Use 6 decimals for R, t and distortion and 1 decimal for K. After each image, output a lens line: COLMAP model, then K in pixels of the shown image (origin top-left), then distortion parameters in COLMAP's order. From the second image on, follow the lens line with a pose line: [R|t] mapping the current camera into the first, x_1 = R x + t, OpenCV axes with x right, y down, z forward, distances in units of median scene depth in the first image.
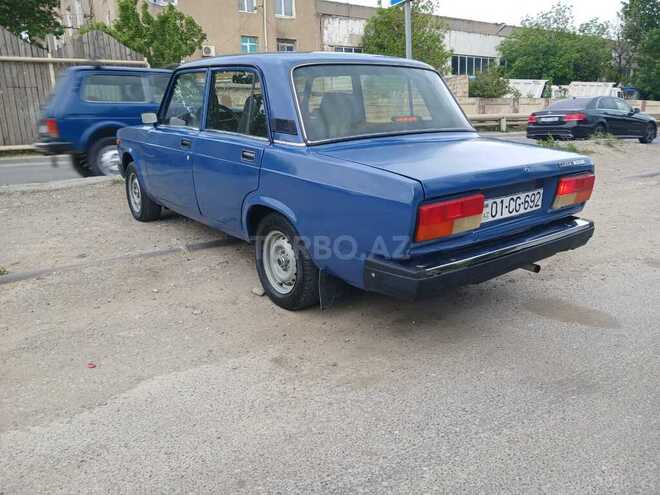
lens RADIAL K [[514.9, 0, 340.4], [0, 514.9, 247.7], [0, 0, 1]] dist [-0.002027, -0.003165]
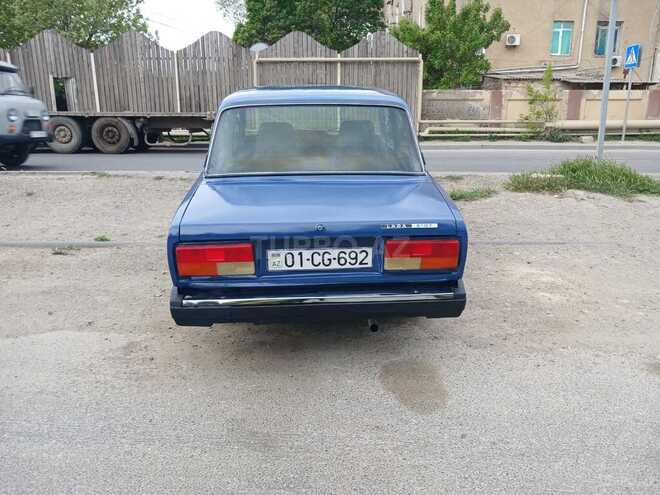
lens RADIAL K [[523.4, 0, 329.7], [0, 523.4, 243.3], [0, 0, 1]] dist [0.005343, -0.000877]
pose [[0.824084, 0.164906, -0.541933, 0.769070], [-0.158863, 0.985576, 0.058330, -0.149680], [0.543735, 0.038024, 0.838395, 0.120569]]
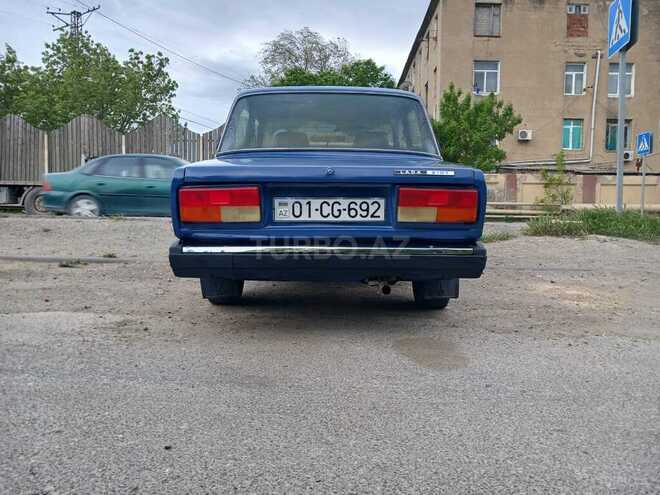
lens RADIAL K [[523.4, 0, 329.7], [0, 523.4, 243.3], [0, 0, 1]] dist [0.005343, -0.000877]
pose [[0.803580, 0.080665, -0.589705, 0.778906], [-0.180148, 0.977265, -0.111805, 0.074834], [0.567279, 0.196078, 0.799842, 0.195051]]
